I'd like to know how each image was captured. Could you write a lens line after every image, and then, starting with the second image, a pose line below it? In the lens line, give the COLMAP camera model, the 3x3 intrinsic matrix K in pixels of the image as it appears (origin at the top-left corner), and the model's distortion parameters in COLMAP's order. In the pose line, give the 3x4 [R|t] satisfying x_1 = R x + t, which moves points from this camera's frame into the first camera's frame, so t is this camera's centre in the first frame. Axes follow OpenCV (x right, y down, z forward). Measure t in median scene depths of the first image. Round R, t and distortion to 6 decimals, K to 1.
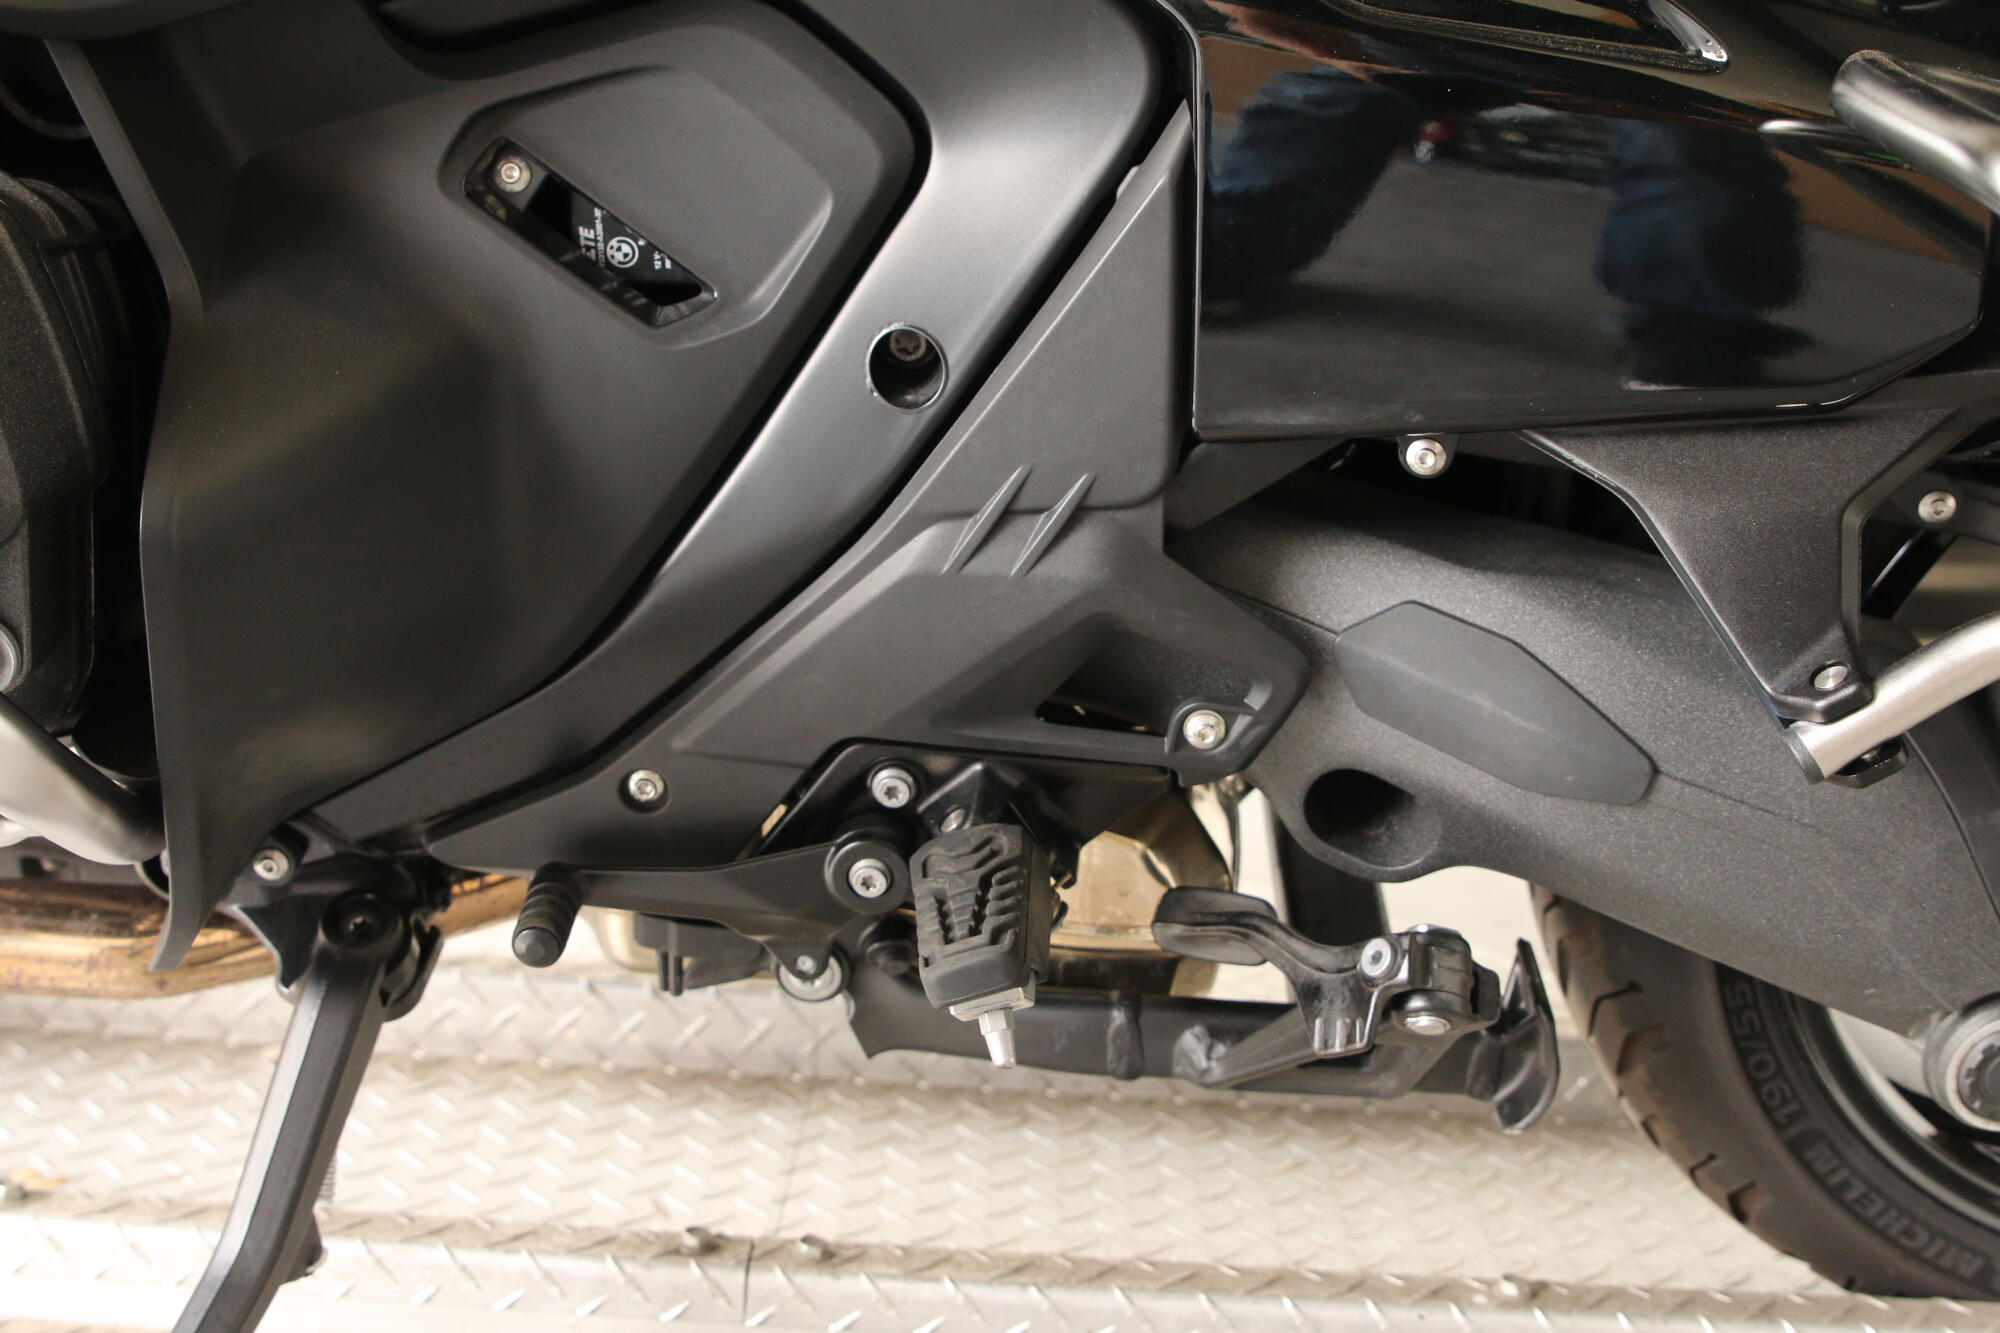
lens RADIAL K [[2397.6, 0, 1007.1], [0, 2397.6, 667.4], [0, 0, 1]] dist [-0.082612, 0.000000]
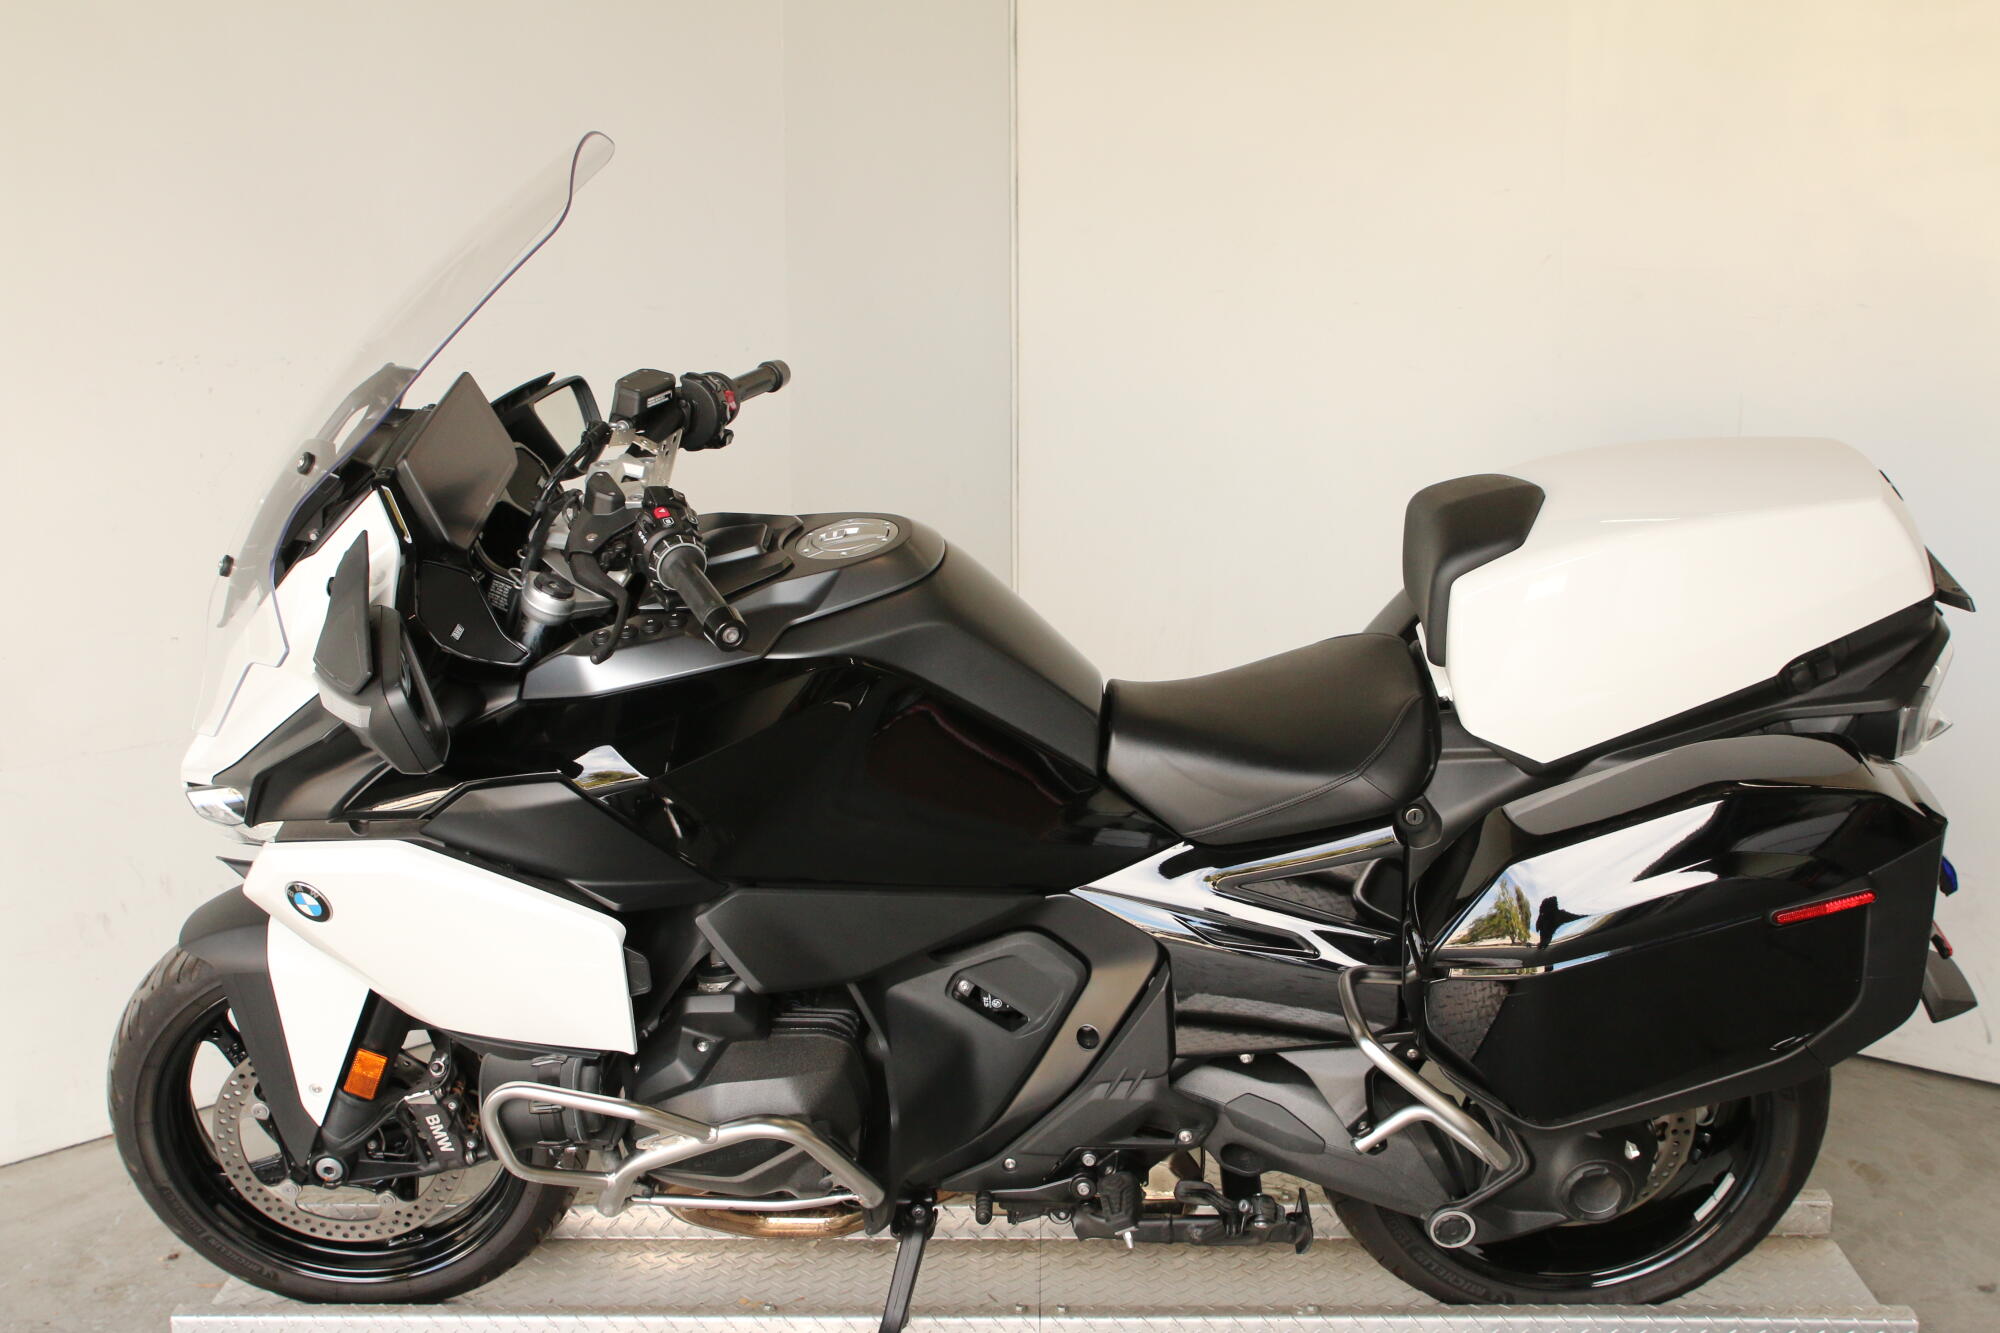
lens RADIAL K [[2397.6, 0, 1007.3], [0, 2397.6, 672.8], [0, 0, 1]] dist [-0.082612, 0.000000]
pose [[0.997893, -0.062986, -0.015596, -0.065704], [0.062536, 0.997654, -0.027842, -0.510865], [0.017313, 0.026808, 0.999491, -2.174064]]
